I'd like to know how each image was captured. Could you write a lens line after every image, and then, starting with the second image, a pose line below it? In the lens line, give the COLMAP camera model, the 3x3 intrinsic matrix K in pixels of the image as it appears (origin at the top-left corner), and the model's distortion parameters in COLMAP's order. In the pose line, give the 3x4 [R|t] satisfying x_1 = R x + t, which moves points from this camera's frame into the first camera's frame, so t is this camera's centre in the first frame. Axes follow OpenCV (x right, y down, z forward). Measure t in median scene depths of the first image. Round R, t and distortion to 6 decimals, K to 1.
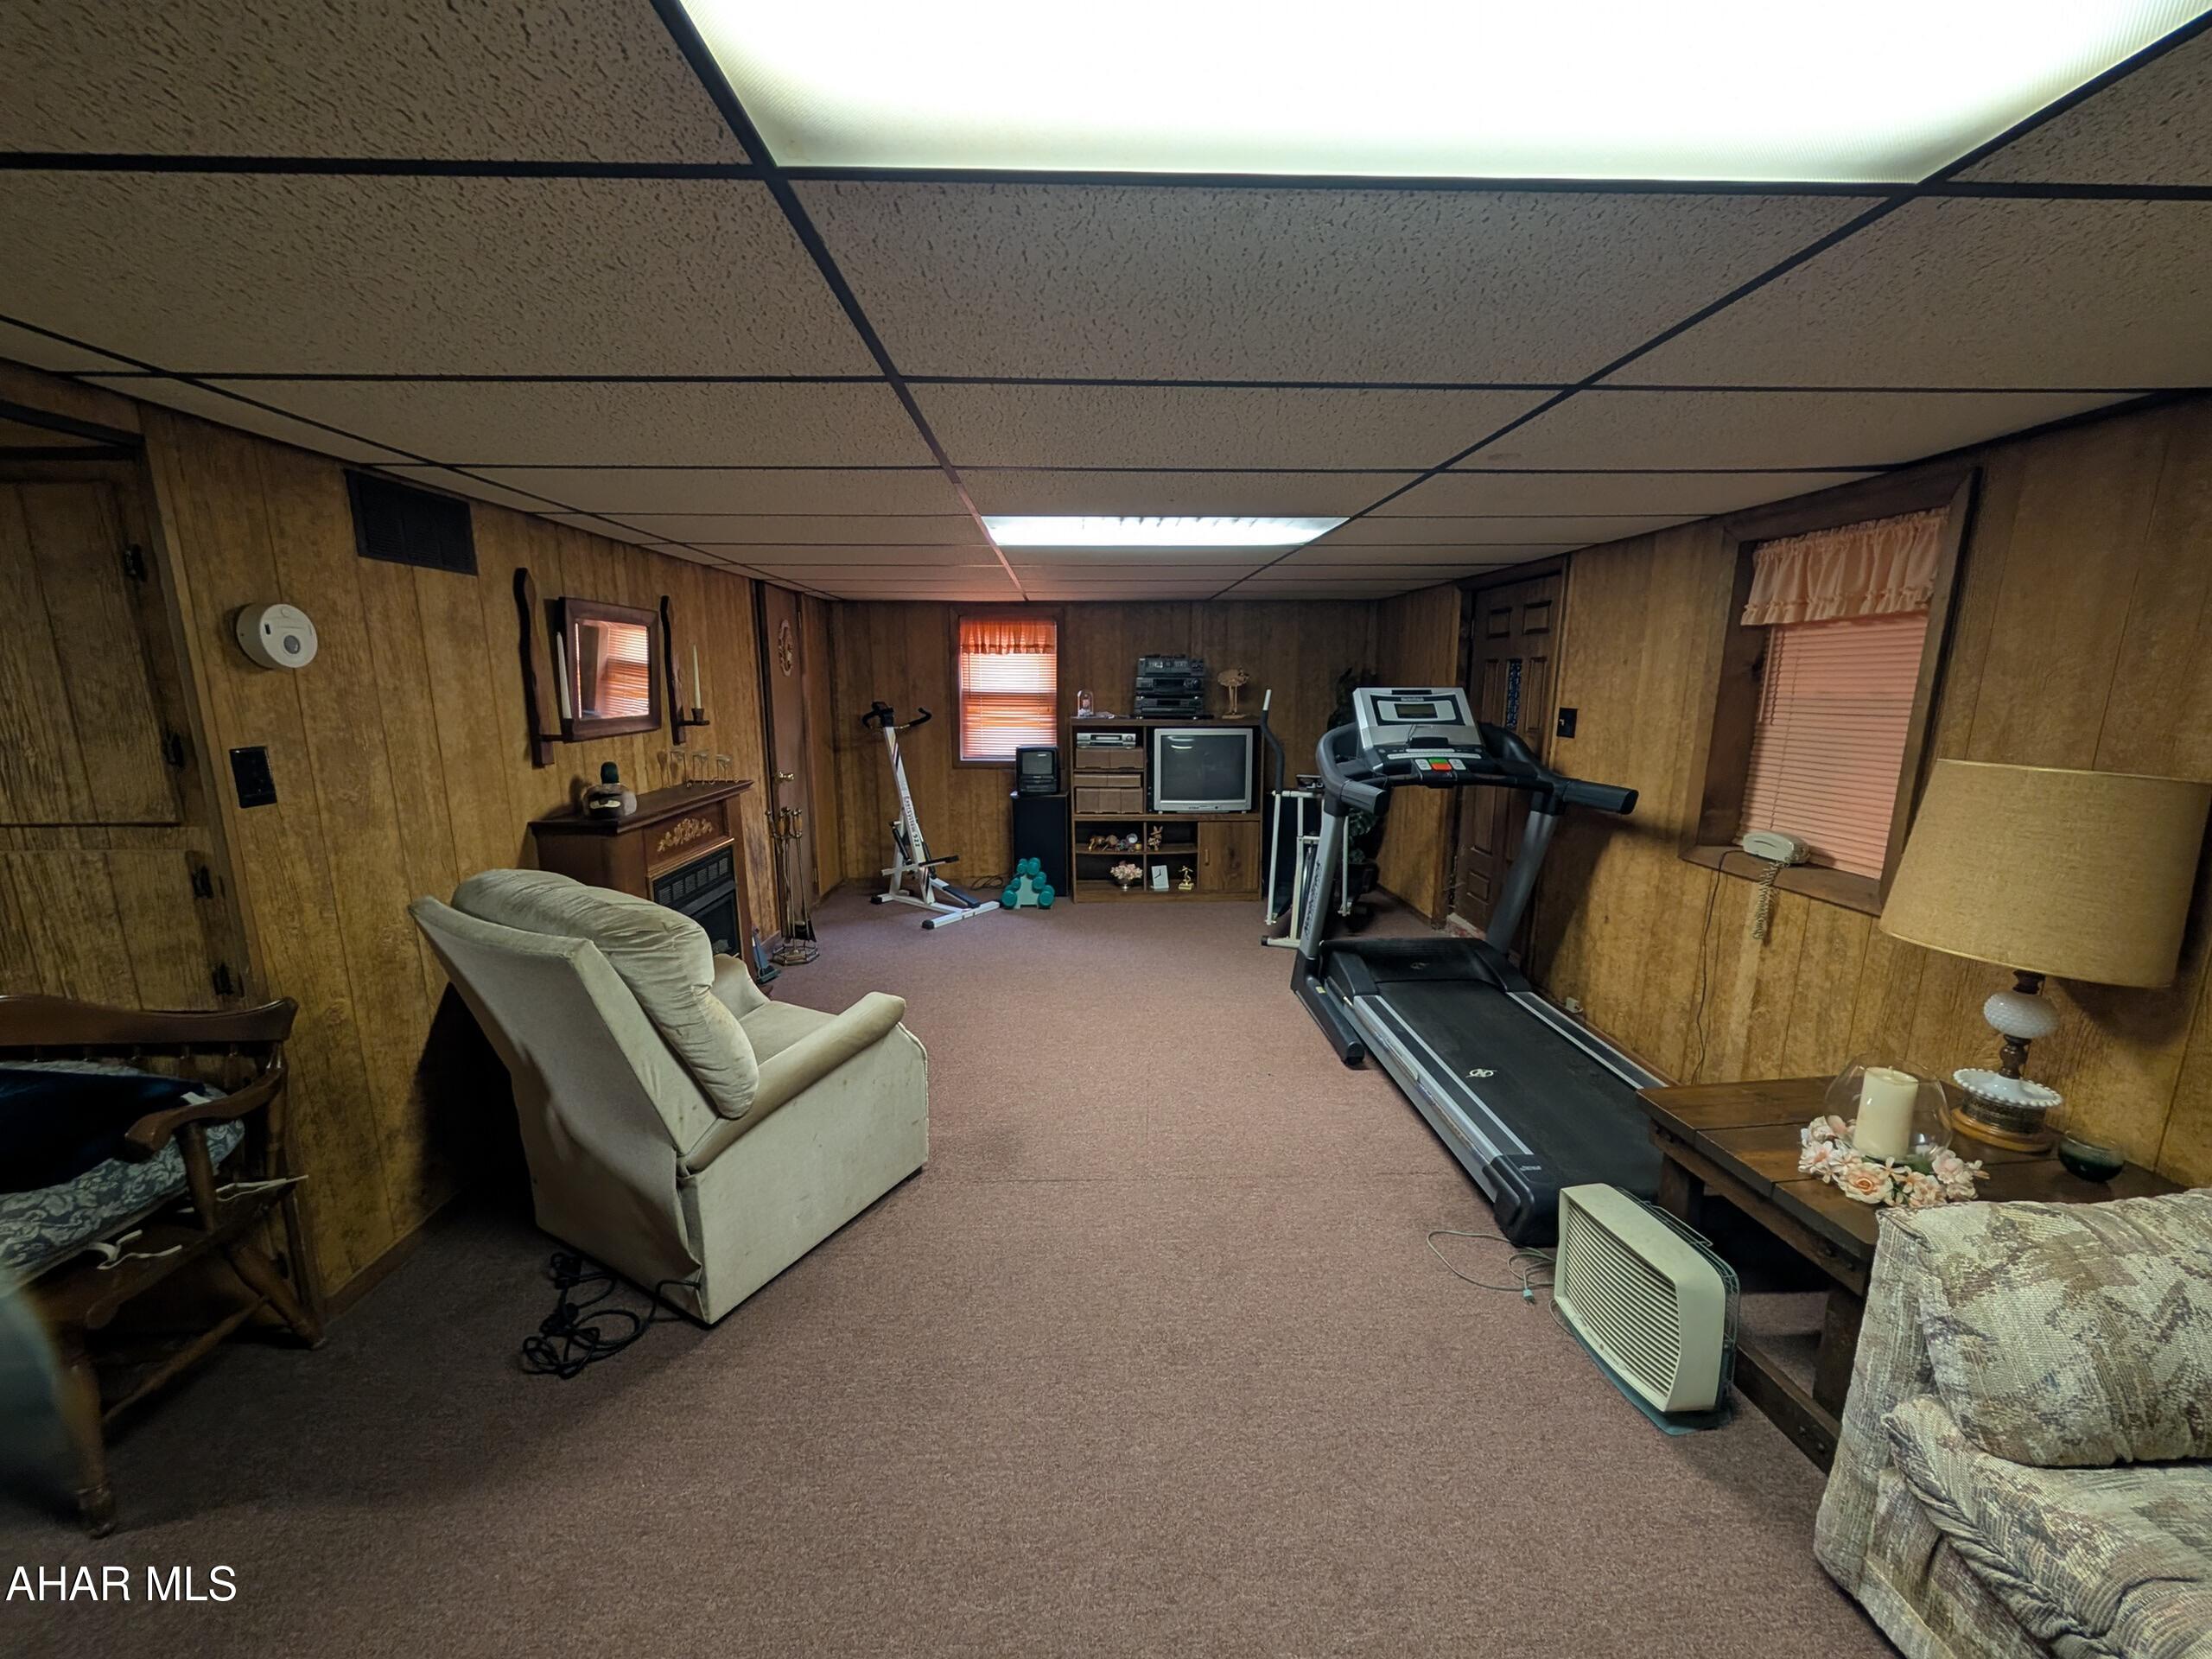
lens RADIAL K [[833.4, 0, 1102.1], [0, 833.4, 833.5], [0, 0, 1]] dist [0.001542, -0.000081]
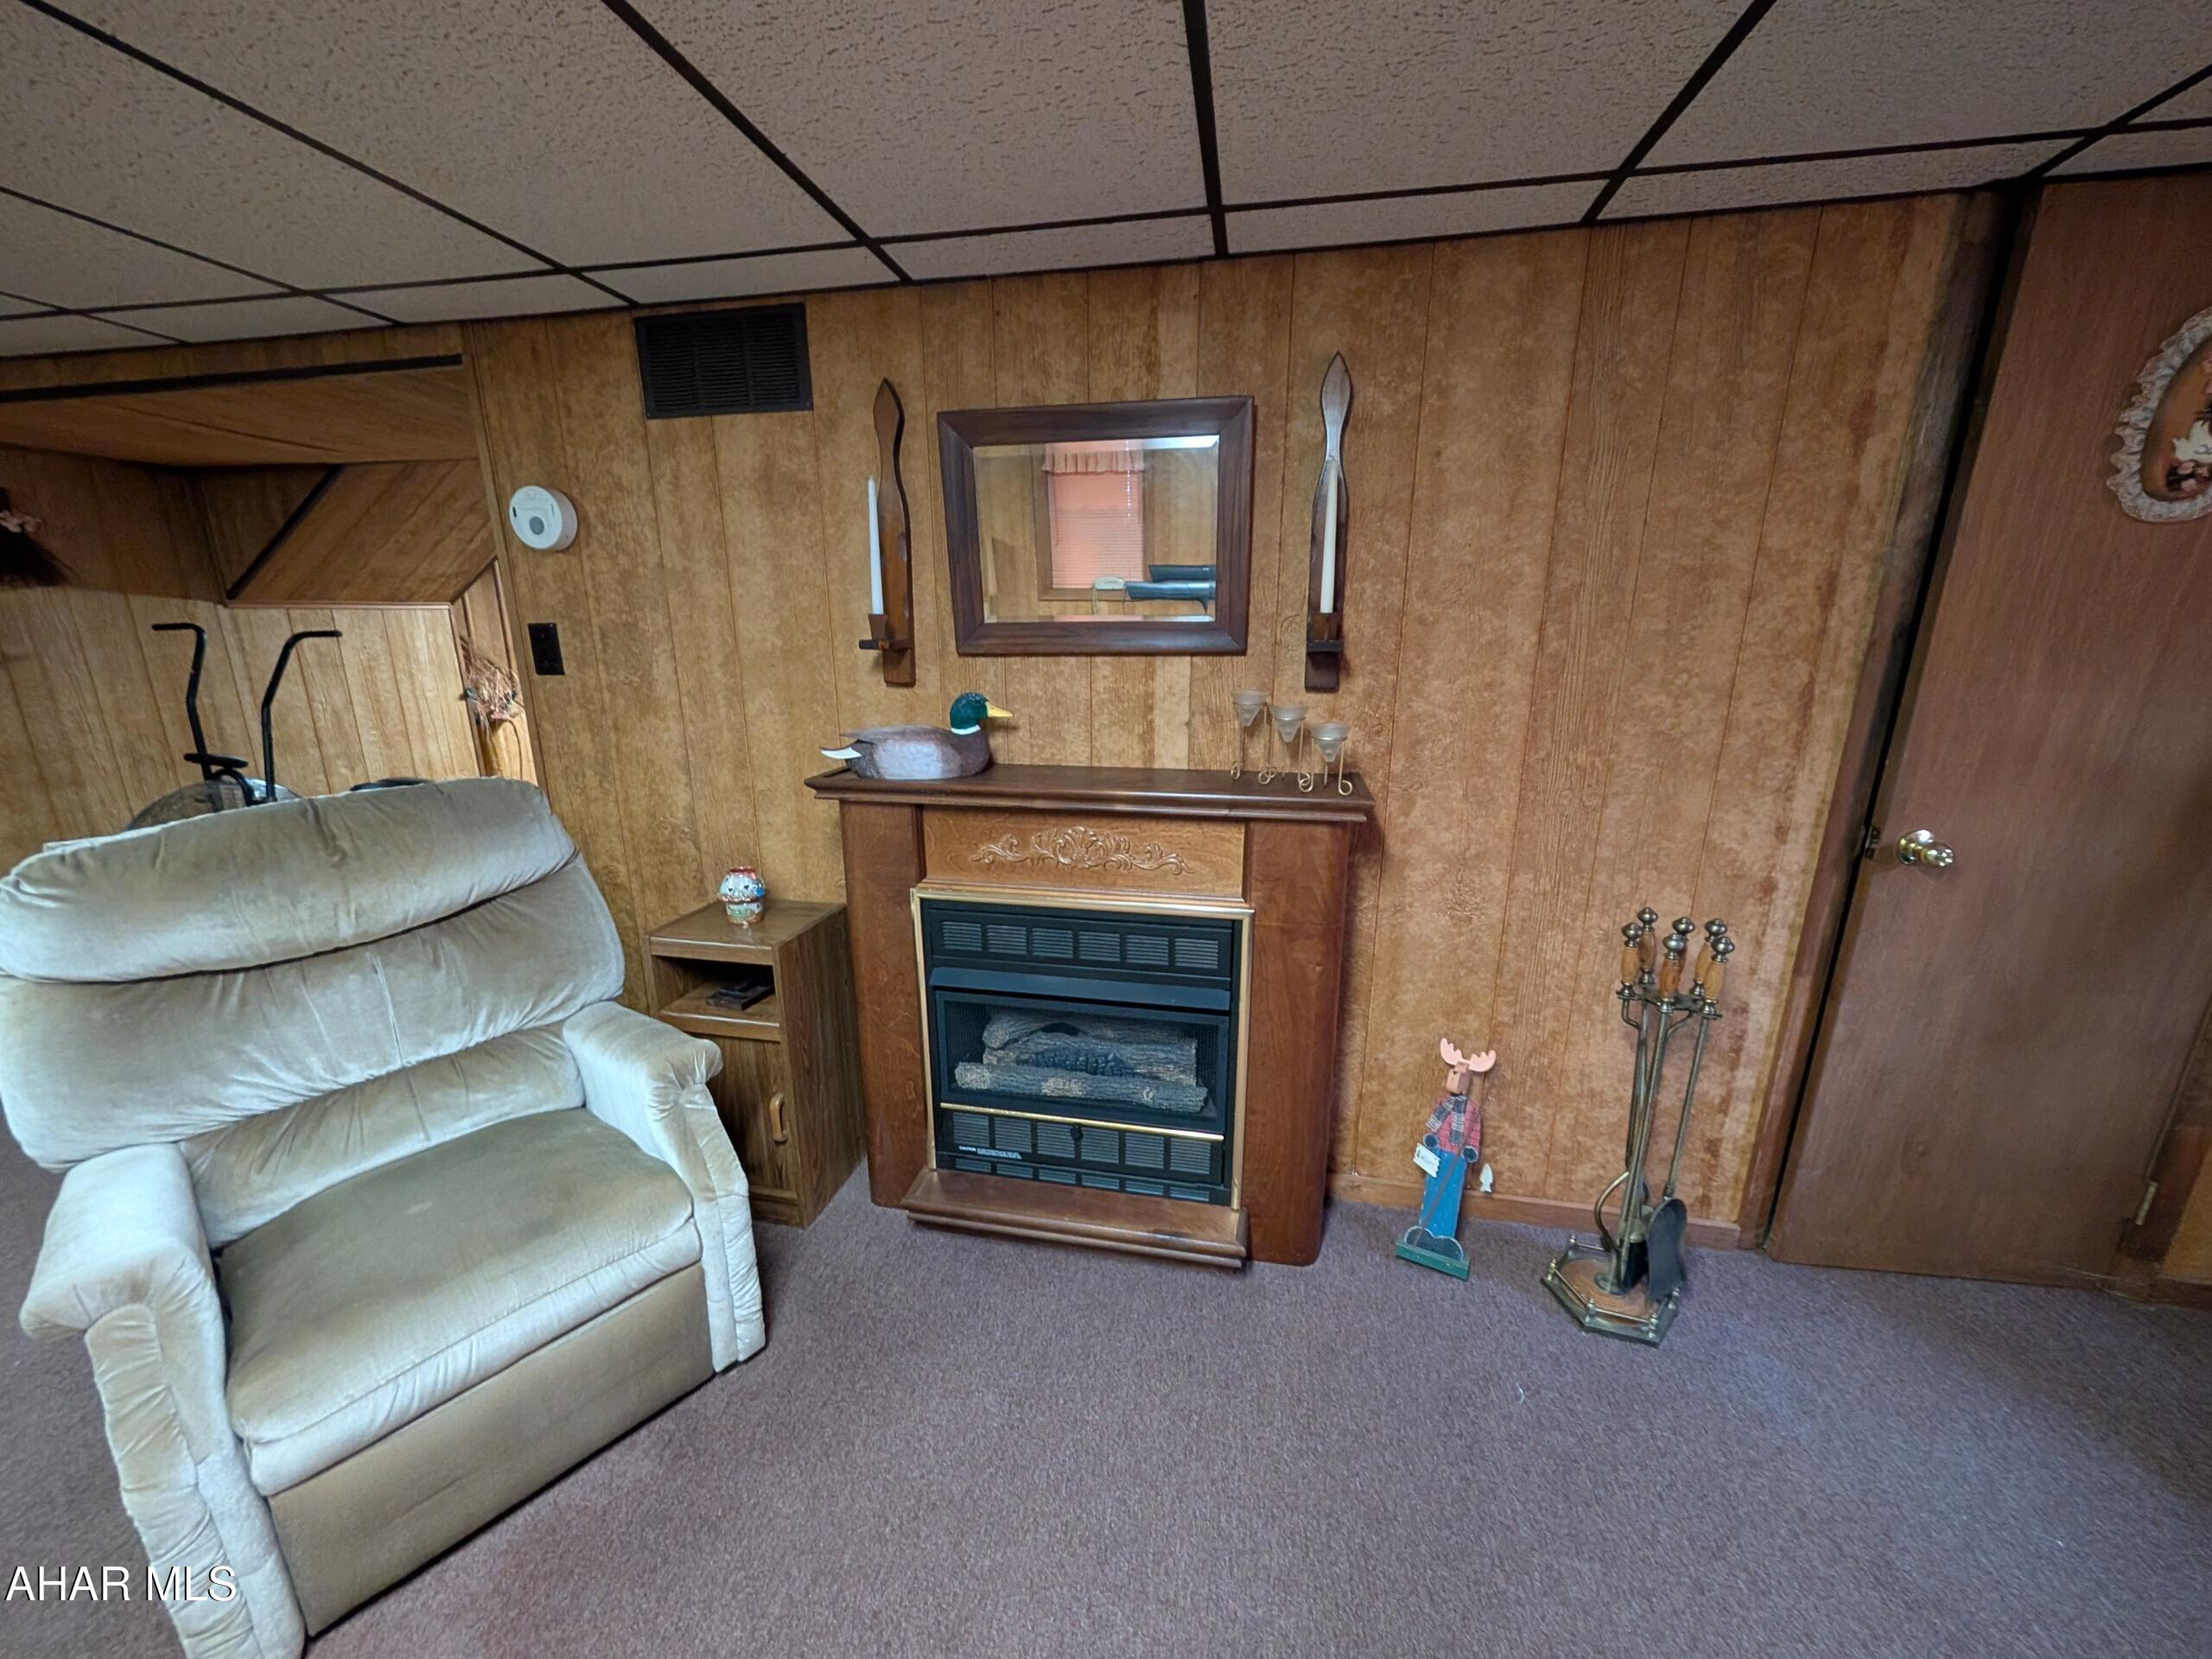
lens RADIAL K [[833.4, 0, 1102.1], [0, 833.4, 833.5], [0, 0, 1]] dist [0.001542, -0.000081]
pose [[-0.216258, 0.246404, -0.944732, -0.029606], [-0.175841, 0.941977, 0.285937, -0.244075], [0.960371, 0.227959, -0.160382, 1.653052]]
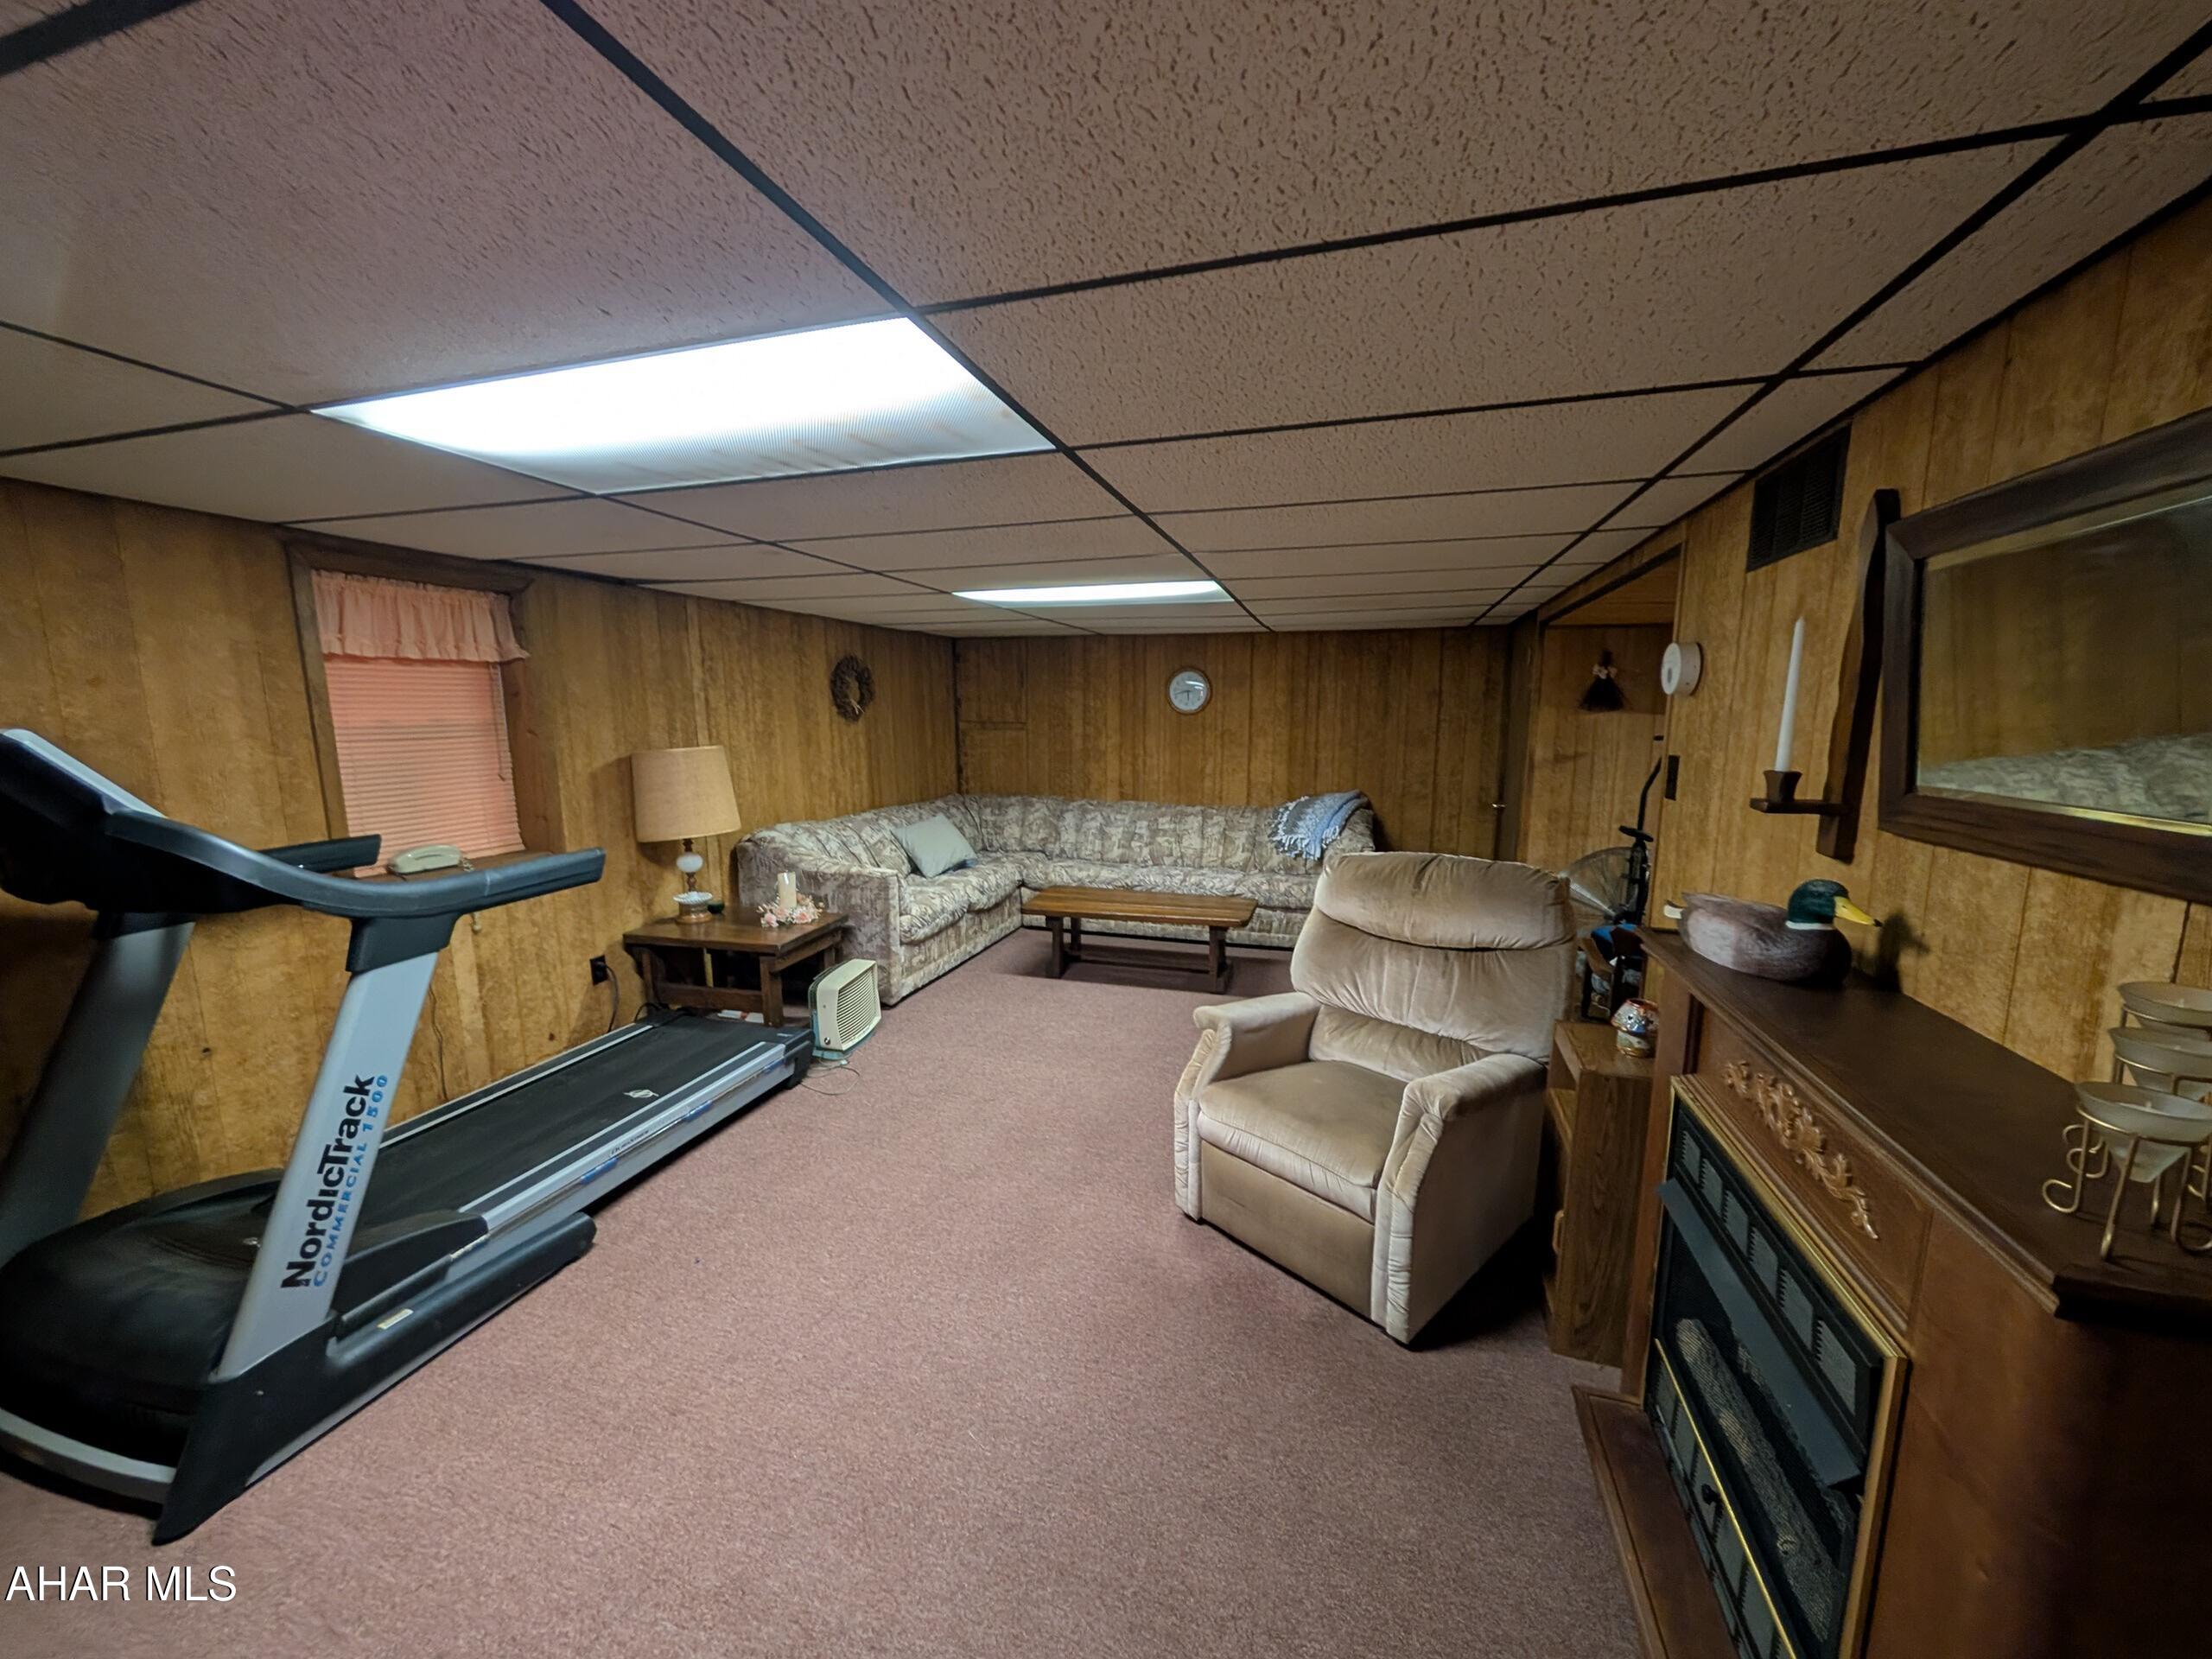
lens RADIAL K [[833.4, 0, 1102.1], [0, 833.4, 833.5], [0, 0, 1]] dist [0.001542, -0.000081]
pose [[-0.944812, -0.044653, 0.324554, -0.500330], [0.062956, 0.947458, 0.313625, -0.378826], [-0.321506, 0.316749, -0.892359, 2.081195]]
